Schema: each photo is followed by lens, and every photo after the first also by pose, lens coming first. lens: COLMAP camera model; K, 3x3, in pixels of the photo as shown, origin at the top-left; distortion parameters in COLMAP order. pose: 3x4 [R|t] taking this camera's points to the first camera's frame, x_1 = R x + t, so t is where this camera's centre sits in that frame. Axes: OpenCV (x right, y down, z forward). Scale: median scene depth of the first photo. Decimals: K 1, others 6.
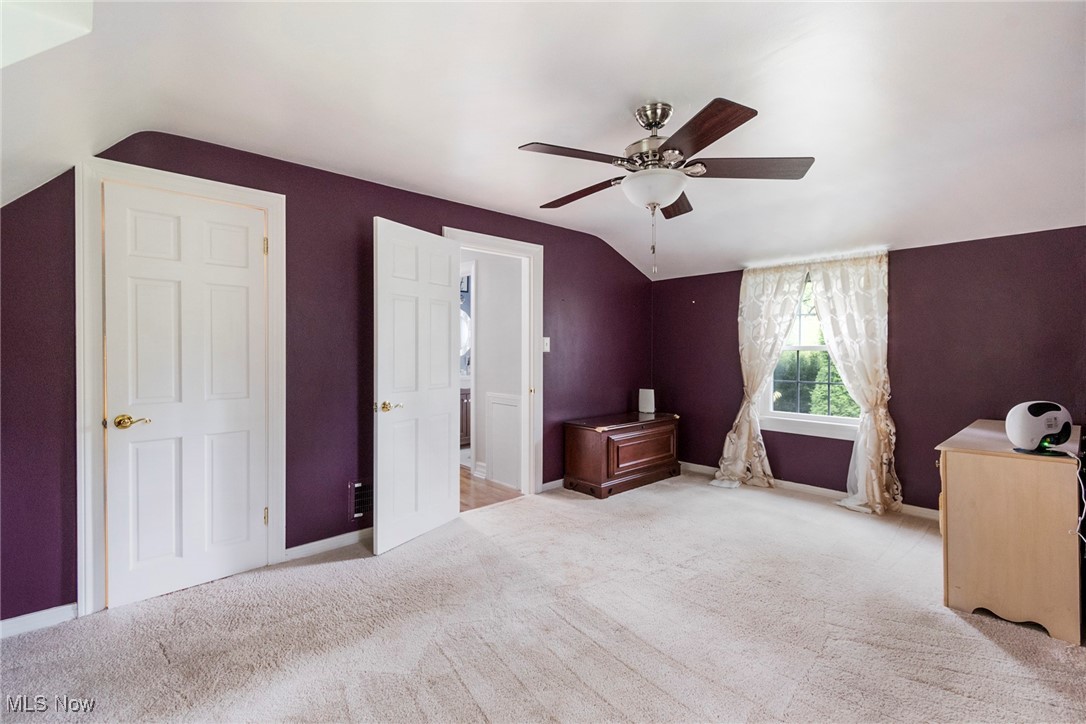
lens RADIAL K [[487.4, 0, 548.6], [0, 487.4, 349.8], [0, 0, 1]] dist [0.014820, -0.010637]
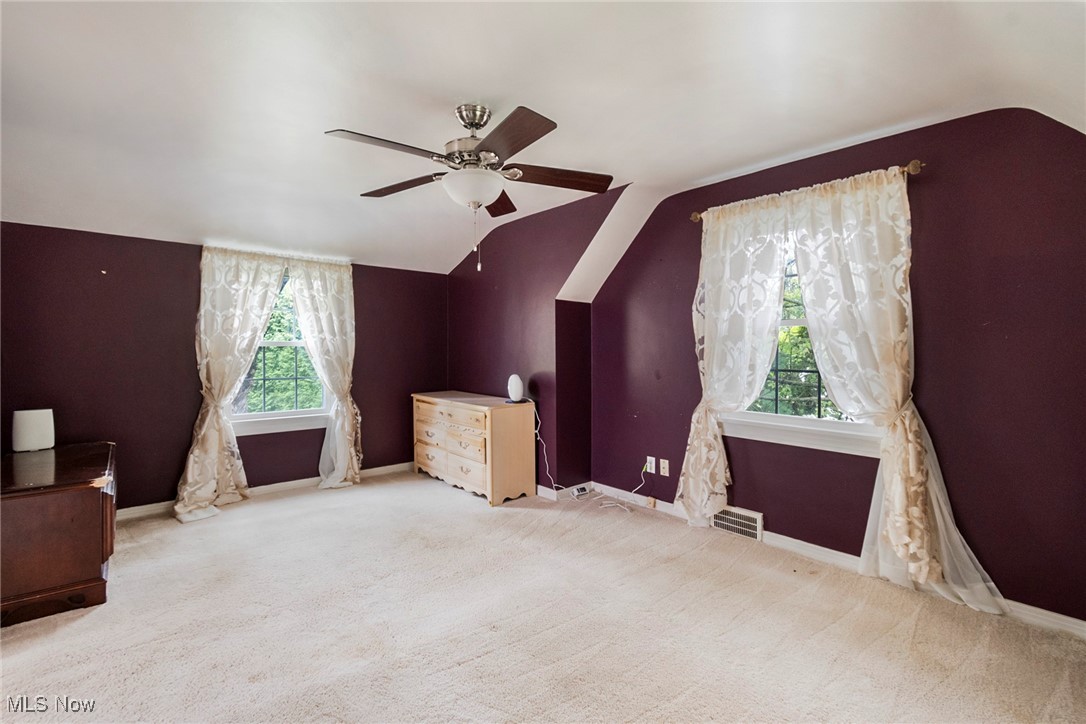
lens RADIAL K [[492.1, 0, 532.6], [0, 492.1, 343.4], [0, 0, 1]] dist [0.002900, 0.000003]
pose [[0.023576, 0.012696, 0.999641, -0.451019], [-0.005306, 0.999907, -0.012574, 0.006263], [-0.999708, -0.005008, 0.023641, 0.473166]]
